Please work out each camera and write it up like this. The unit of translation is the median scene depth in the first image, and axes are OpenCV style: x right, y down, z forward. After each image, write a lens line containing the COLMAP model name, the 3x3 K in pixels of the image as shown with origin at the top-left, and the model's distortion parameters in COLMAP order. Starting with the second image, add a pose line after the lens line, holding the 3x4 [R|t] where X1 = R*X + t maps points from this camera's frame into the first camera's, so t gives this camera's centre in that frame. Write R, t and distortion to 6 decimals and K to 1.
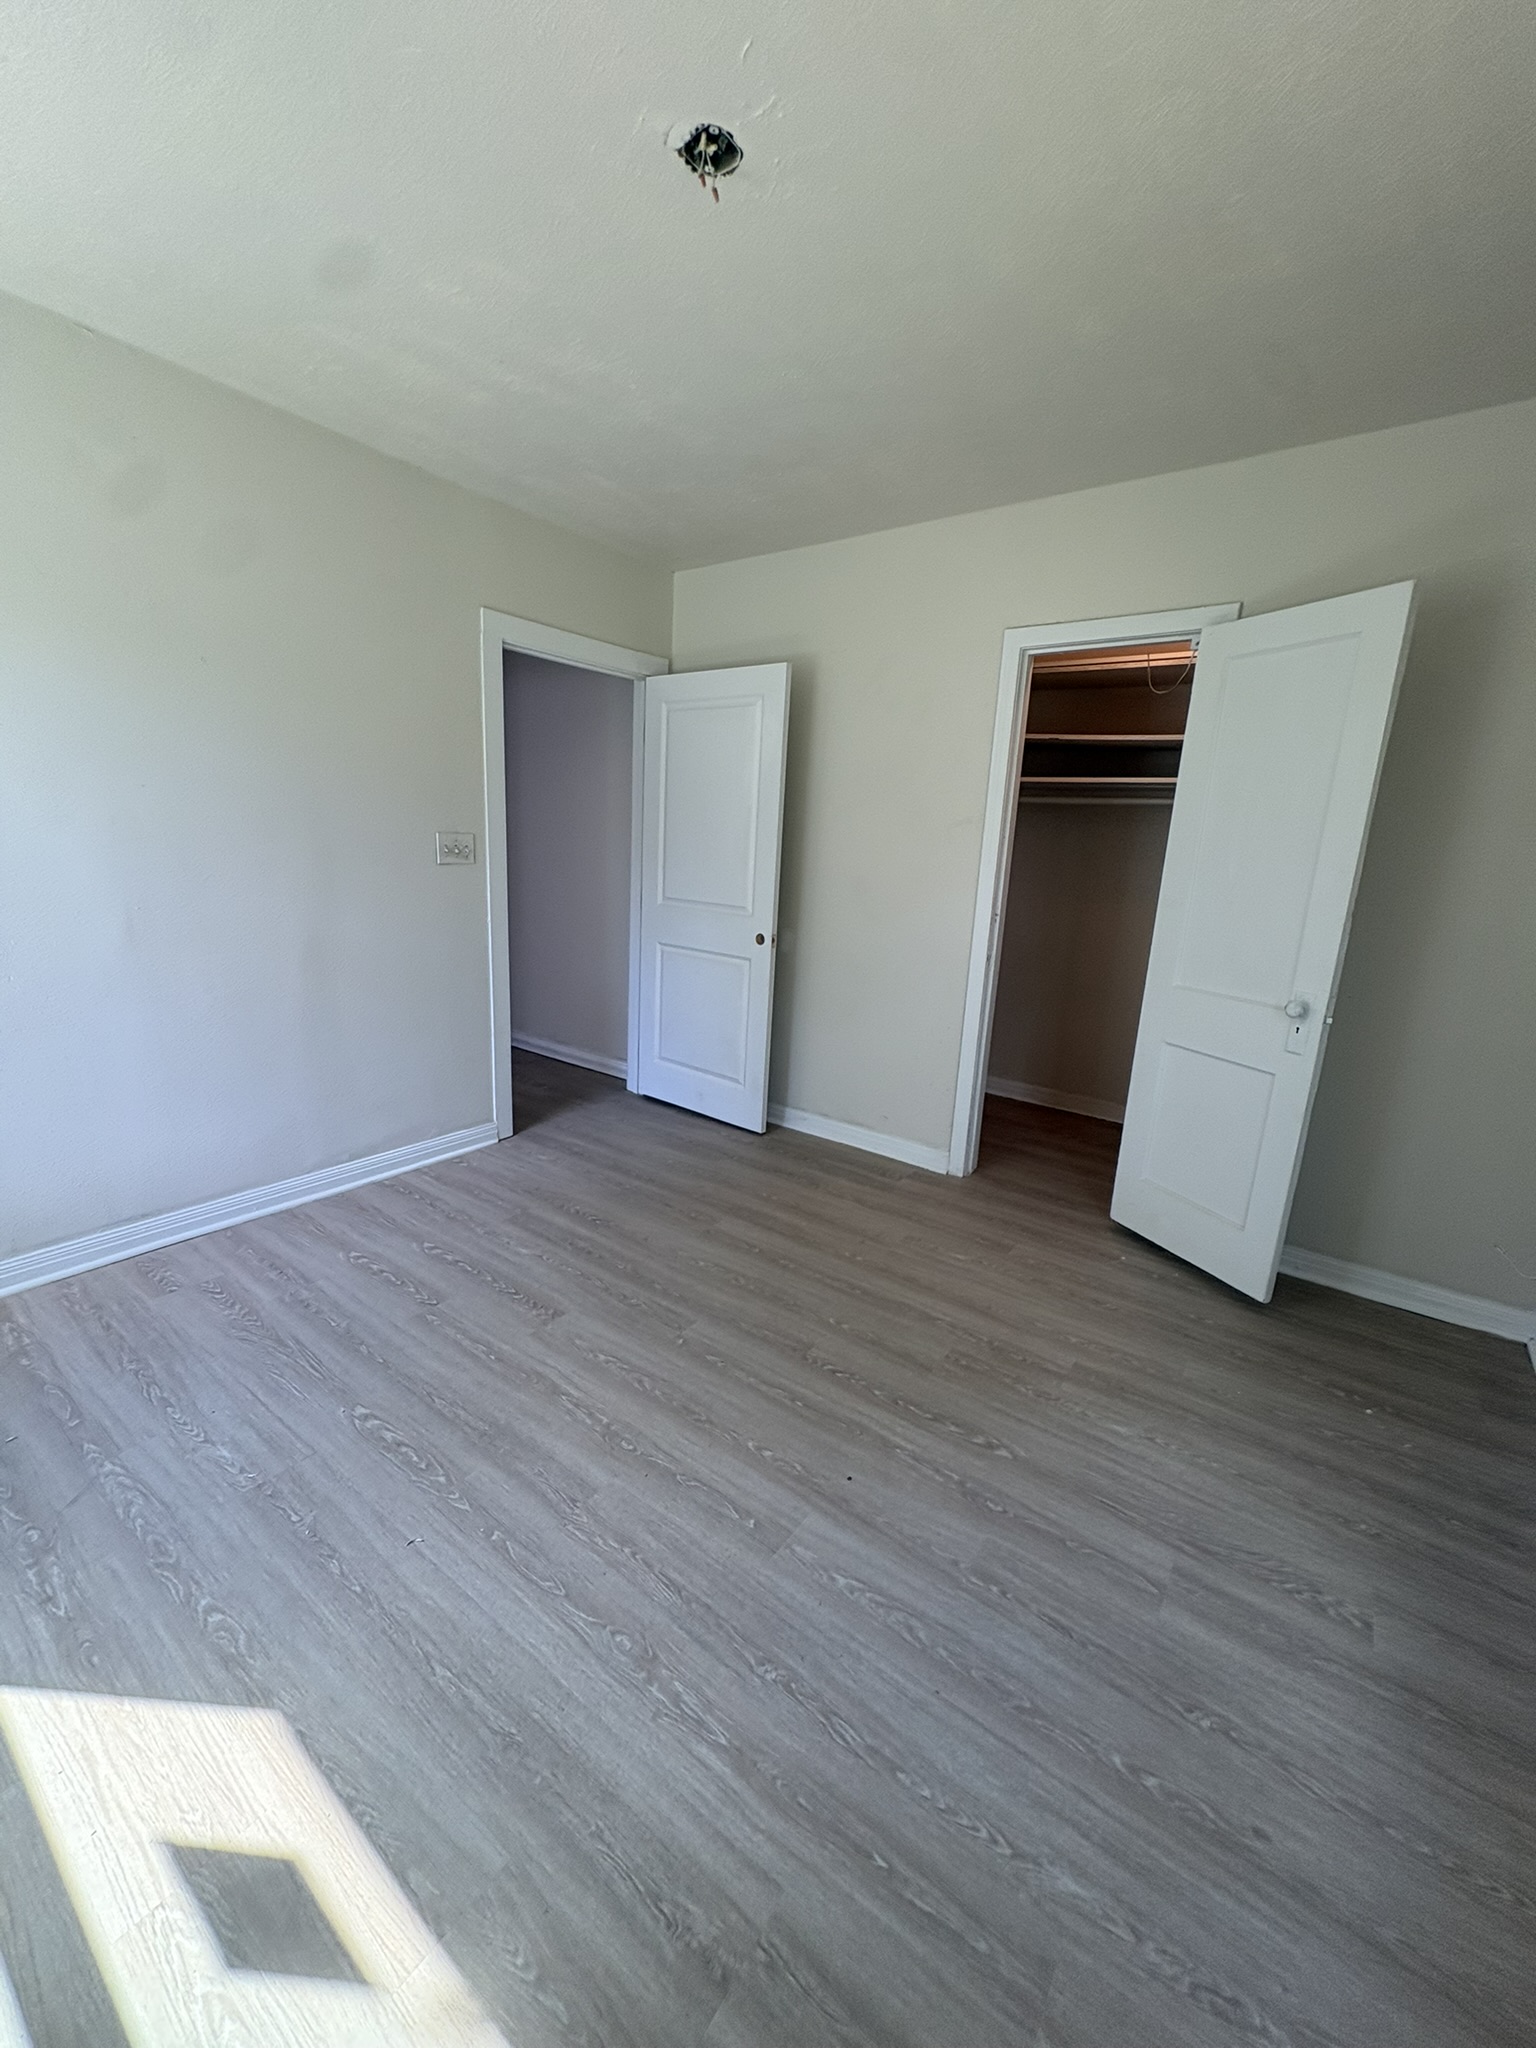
lens RADIAL K [[822.8, 0, 768.0], [0, 822.8, 1024.0], [0, 0, 1]] dist [-0.000269, -0.000041]
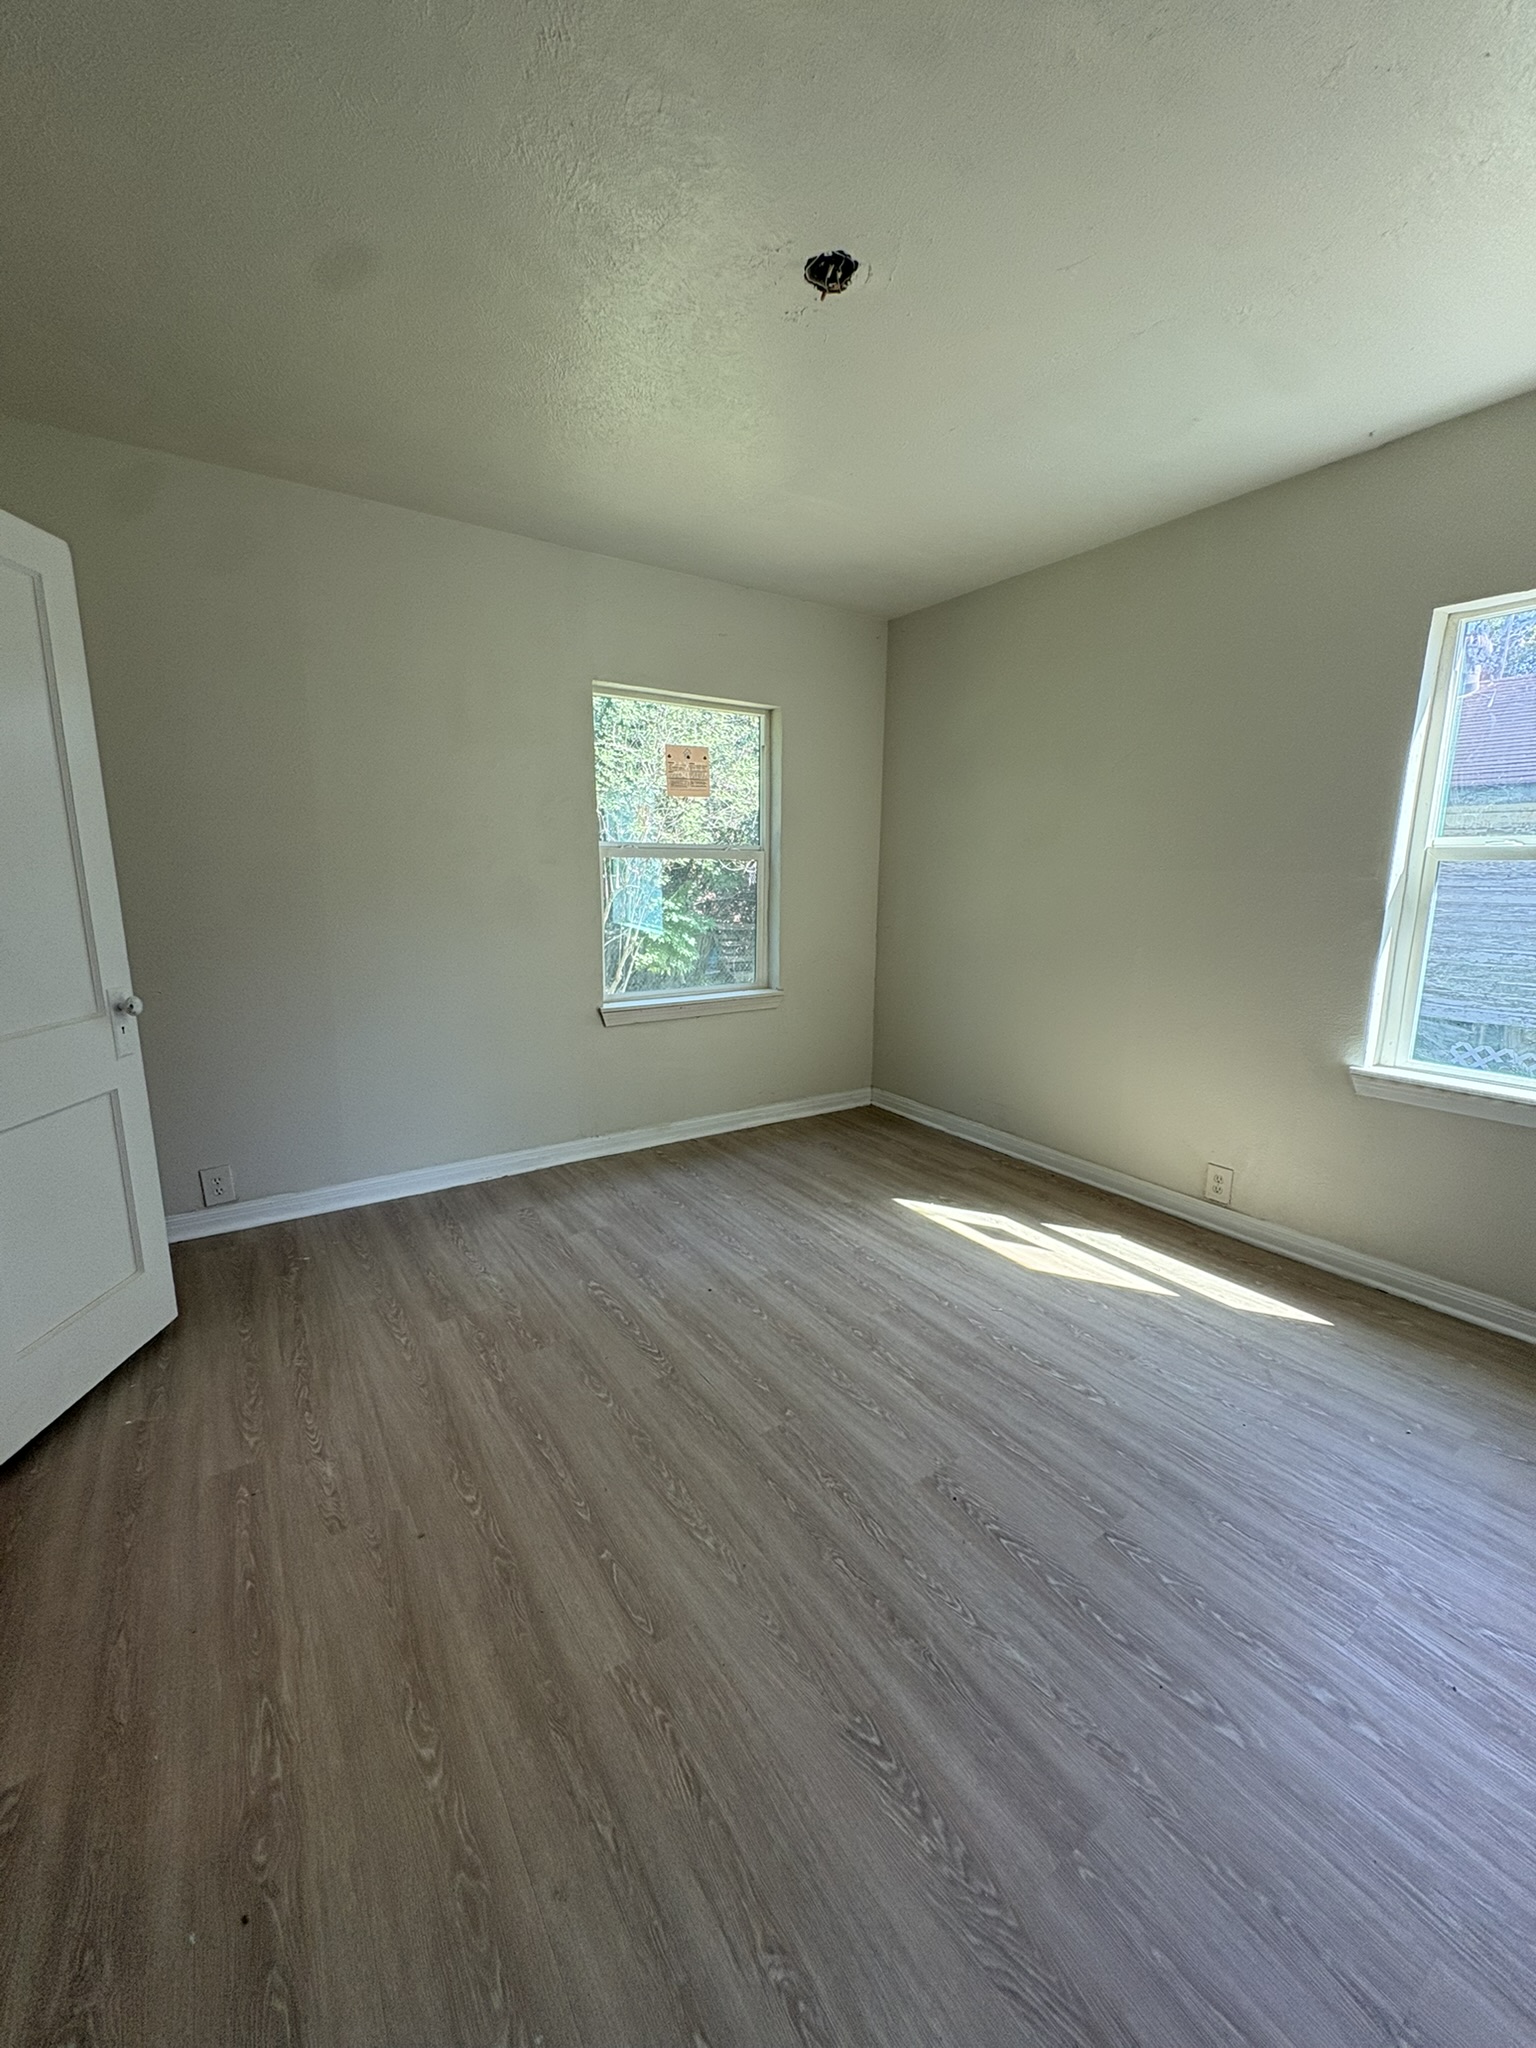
lens RADIAL K [[822.8, 0, 768.0], [0, 822.8, 1024.0], [0, 0, 1]] dist [-0.000269, -0.000041]
pose [[-0.940087, -0.120295, 0.319007, -0.349439], [0.020817, 0.913685, 0.405889, -0.399249], [-0.340298, 0.388212, -0.856440, 1.756161]]
